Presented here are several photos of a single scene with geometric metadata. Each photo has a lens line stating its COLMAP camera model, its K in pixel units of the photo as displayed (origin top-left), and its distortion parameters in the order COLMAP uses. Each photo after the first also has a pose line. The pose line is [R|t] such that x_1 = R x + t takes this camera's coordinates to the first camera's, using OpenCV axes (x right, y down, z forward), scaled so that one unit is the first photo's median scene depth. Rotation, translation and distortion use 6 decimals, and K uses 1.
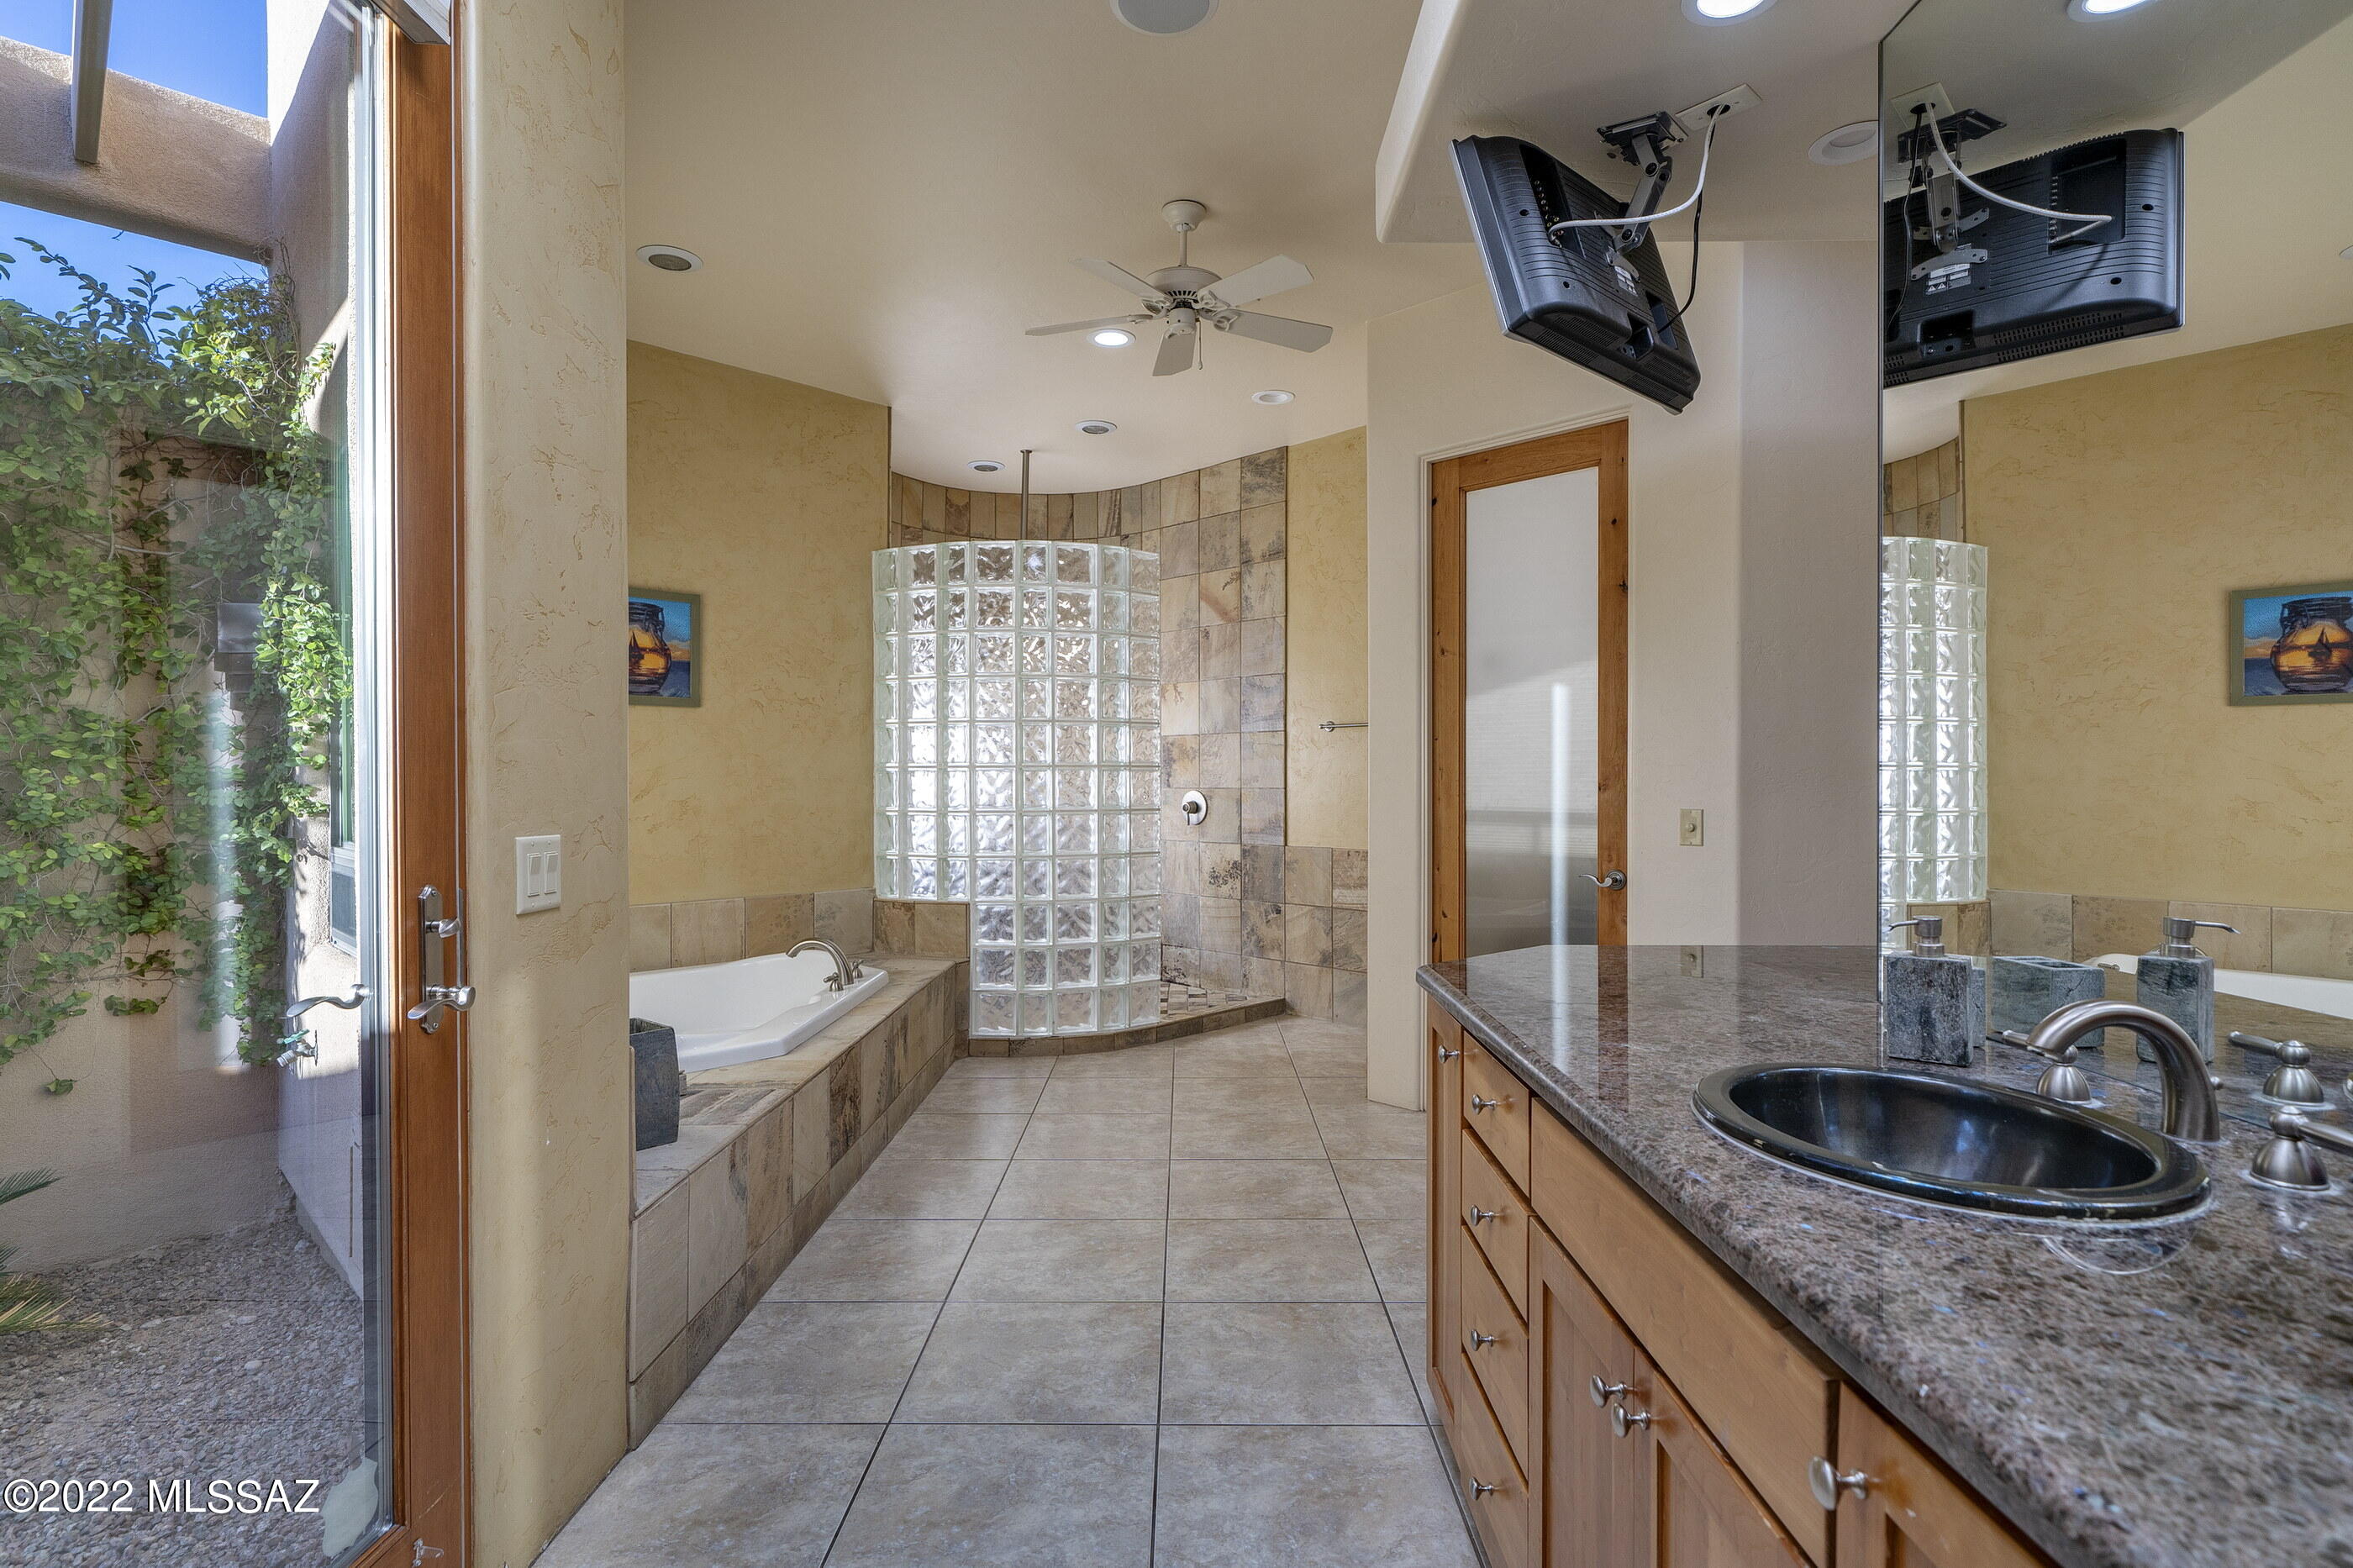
lens RADIAL K [[1217.4, 0, 1176.5], [0, 1217.4, 784.0], [0, 0, 1]] dist [-0.019856, 0.000105]
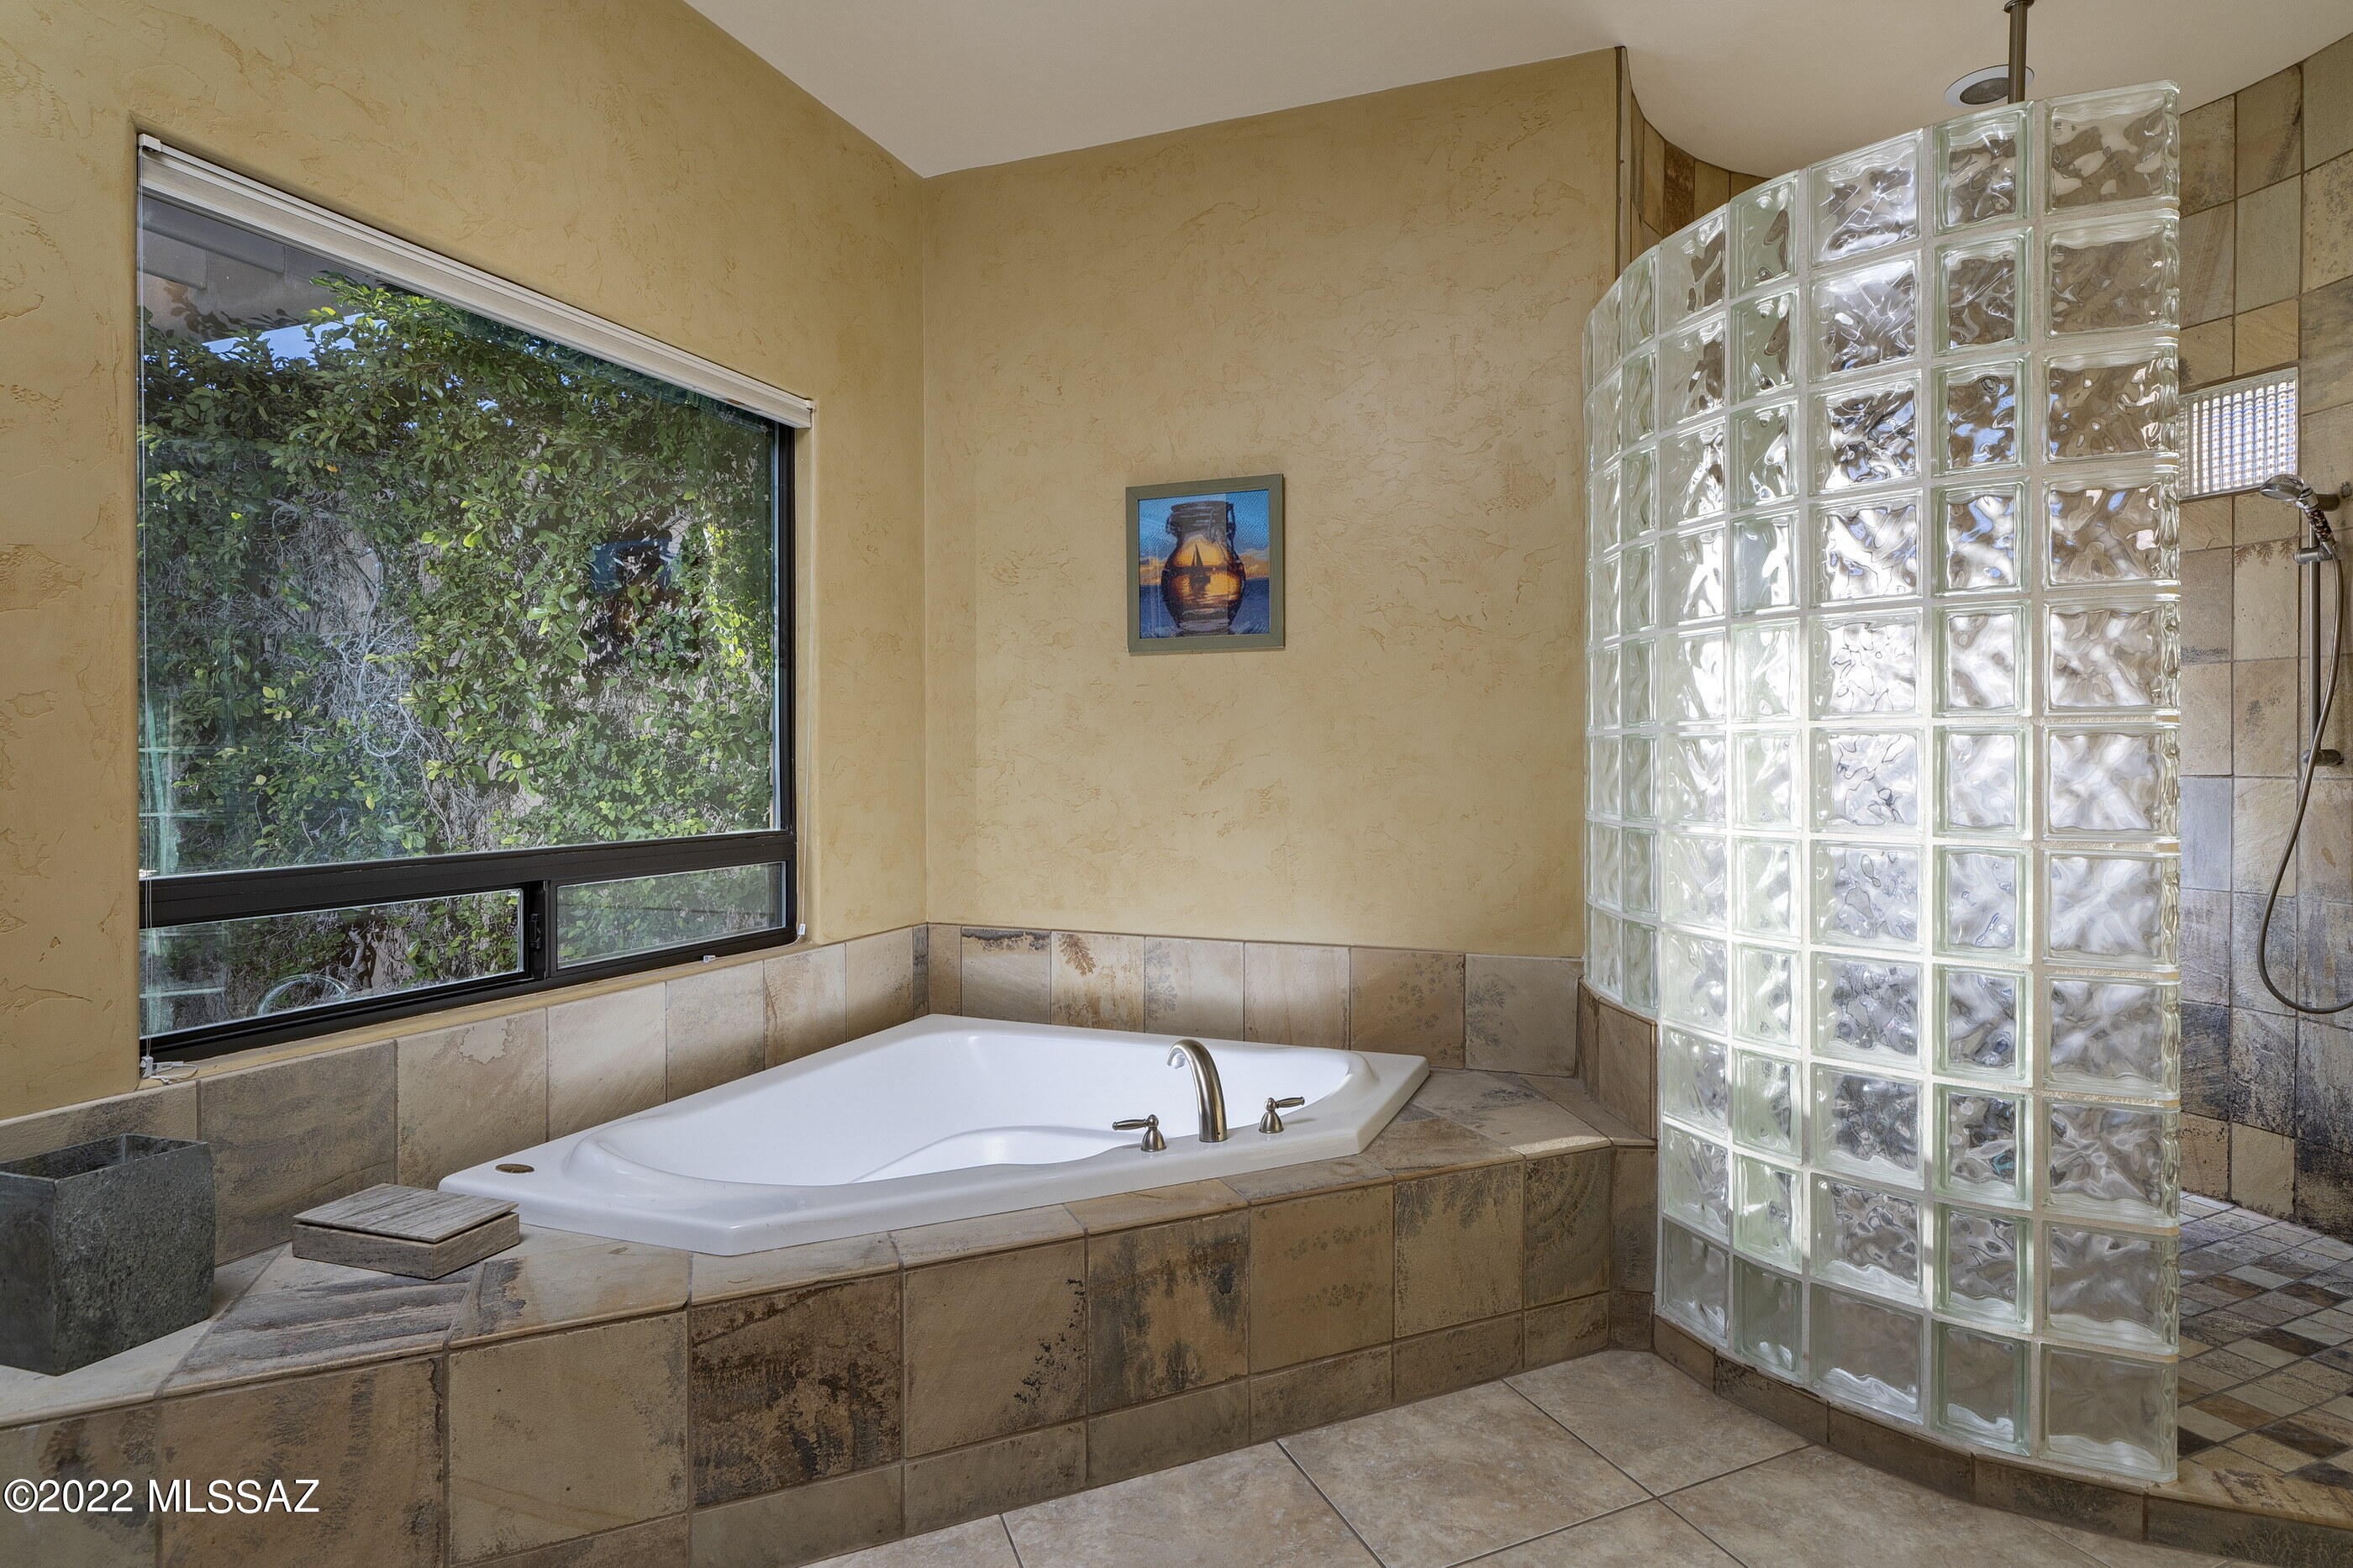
lens RADIAL K [[1217.4, 0, 1176.5], [0, 1217.4, 784.0], [0, 0, 1]] dist [-0.019856, 0.000105]
pose [[0.421015, 0.009436, -0.907004, 0.176980], [-0.009689, 0.999936, 0.005905, 0.007345], [0.907002, 0.006302, 0.421080, 0.671583]]
